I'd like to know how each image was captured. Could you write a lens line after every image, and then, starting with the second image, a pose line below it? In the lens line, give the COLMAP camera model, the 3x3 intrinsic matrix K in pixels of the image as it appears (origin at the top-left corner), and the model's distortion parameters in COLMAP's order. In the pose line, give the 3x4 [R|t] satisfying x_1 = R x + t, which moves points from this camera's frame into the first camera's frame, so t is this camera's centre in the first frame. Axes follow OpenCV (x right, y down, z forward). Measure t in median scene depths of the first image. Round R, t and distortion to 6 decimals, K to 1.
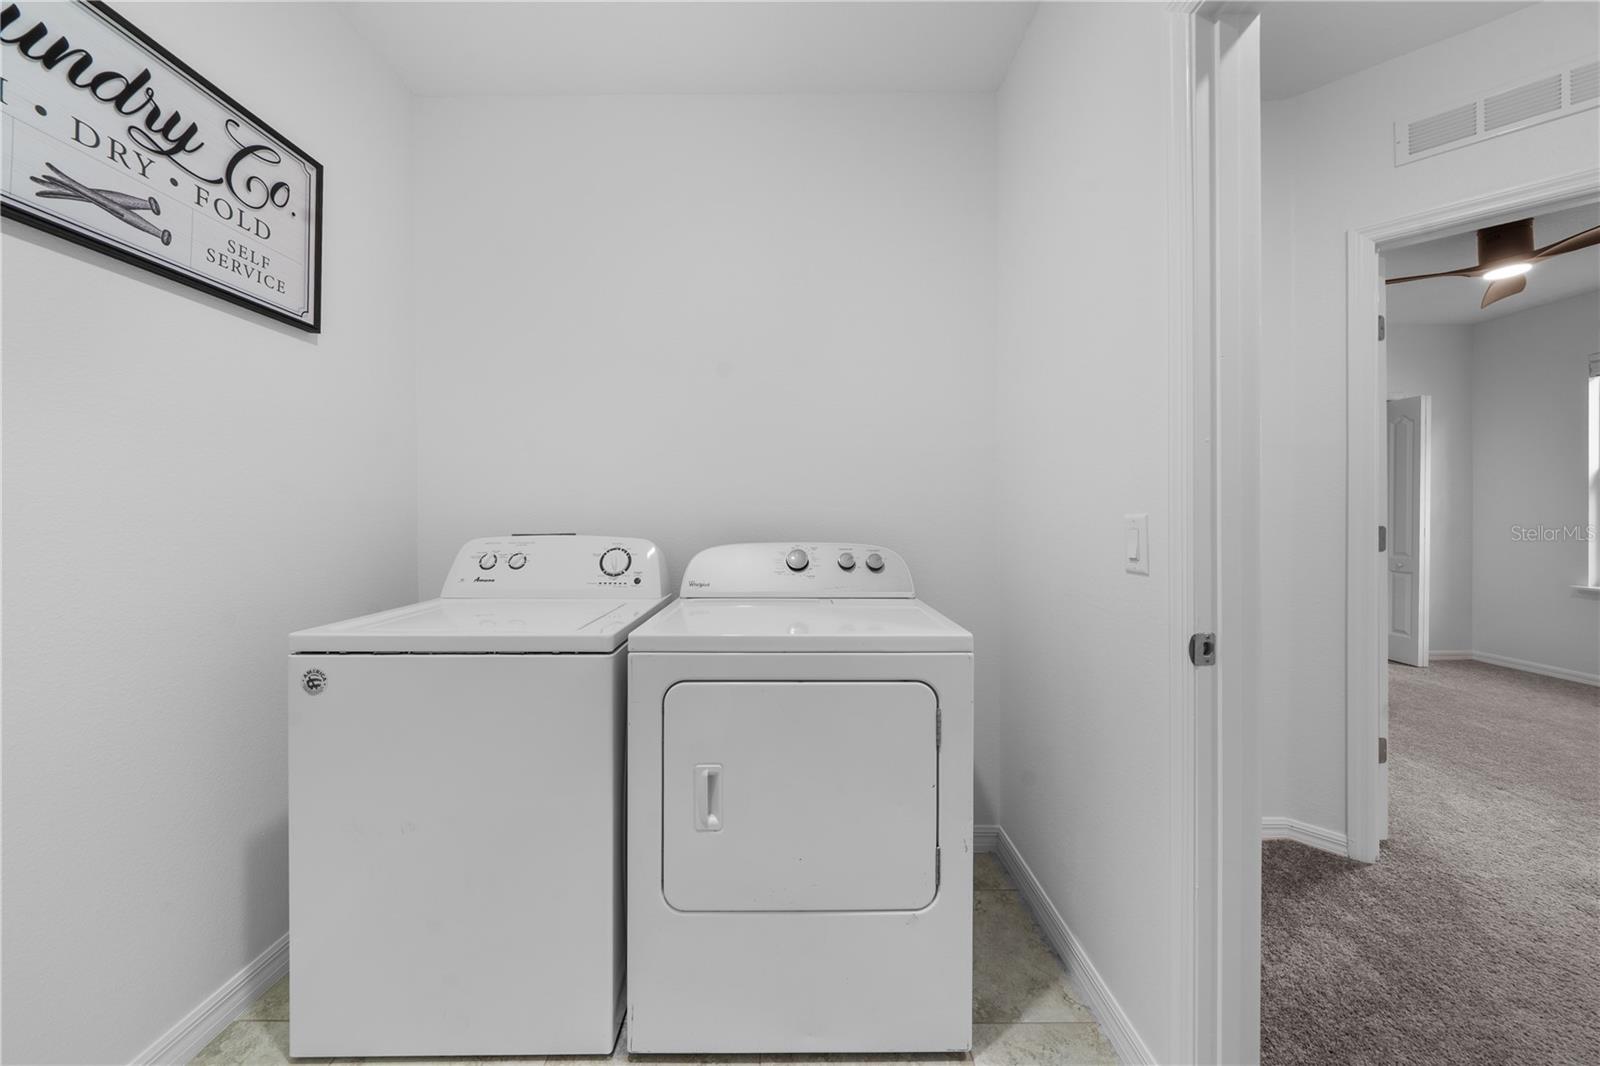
lens RADIAL K [[558.2, 0, 788.9], [0, 558.2, 517.7], [0, 0, 1]] dist [-0.004606, 0.000445]
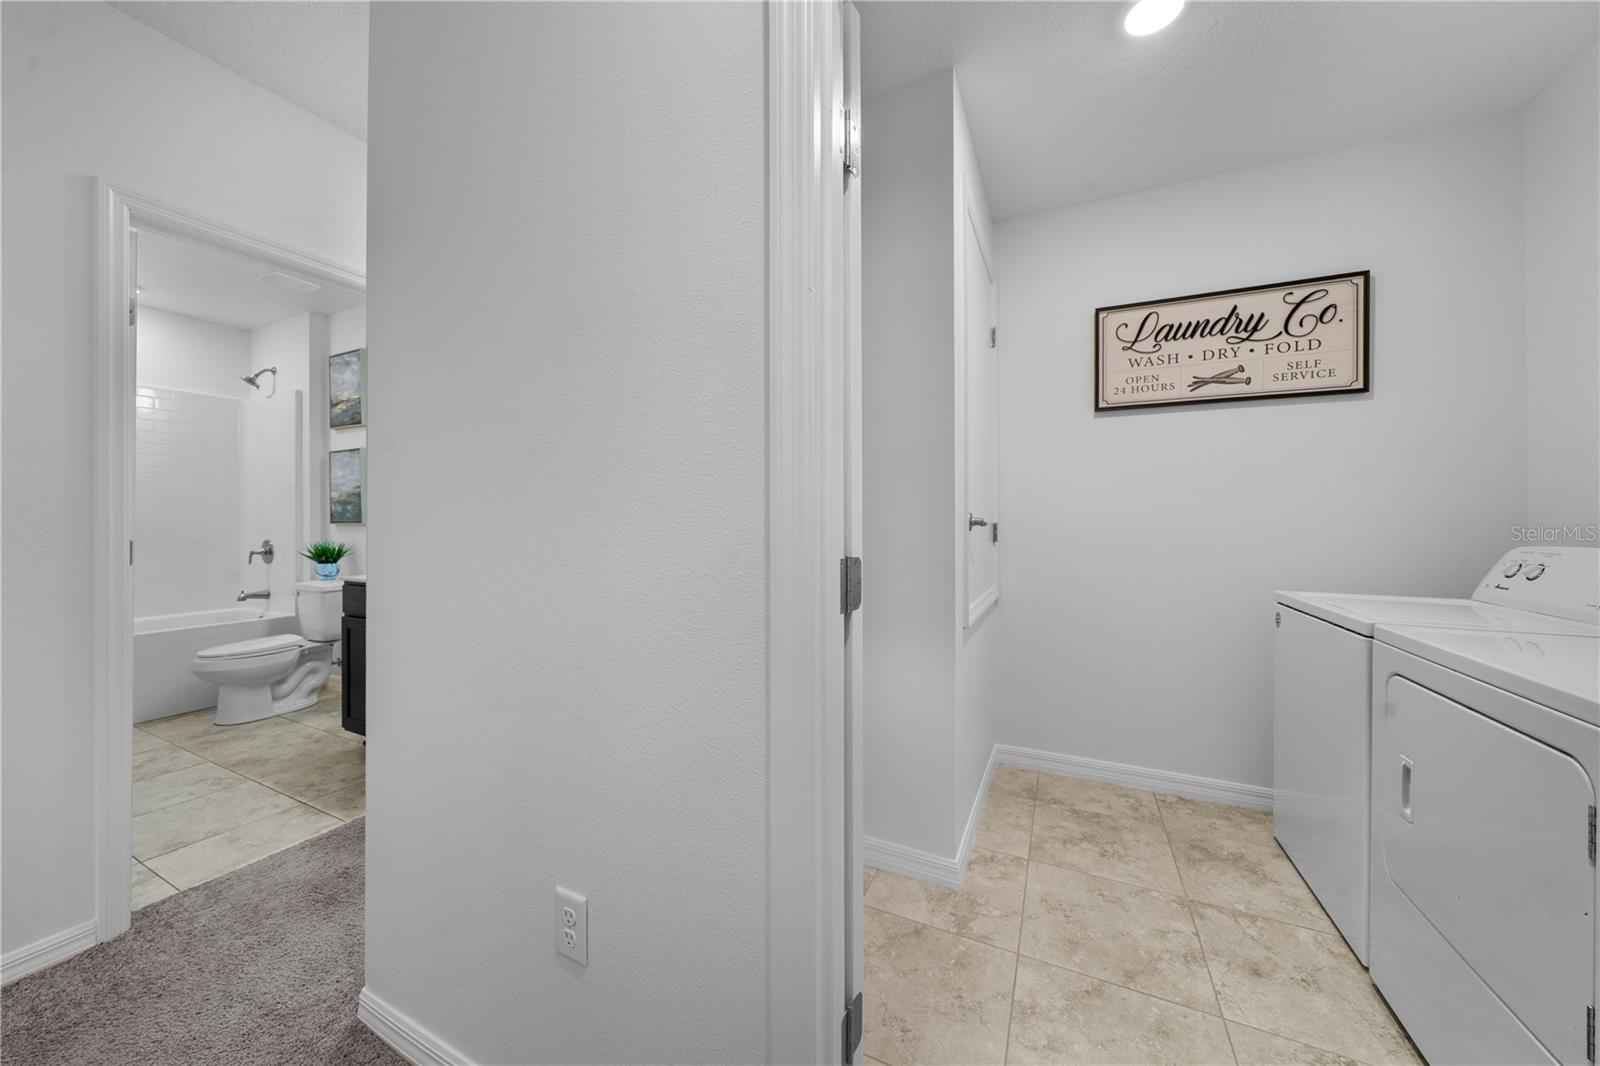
lens RADIAL K [[558.2, 0, 798.1], [0, 558.2, 525.2], [0, 0, 1]] dist [-0.004606, 0.000445]
pose [[-0.421207, 0.002792, -0.906960, 1.228426], [-0.004457, 0.999977, 0.005149, -0.001639], [0.906954, 0.006211, -0.421185, 0.364427]]
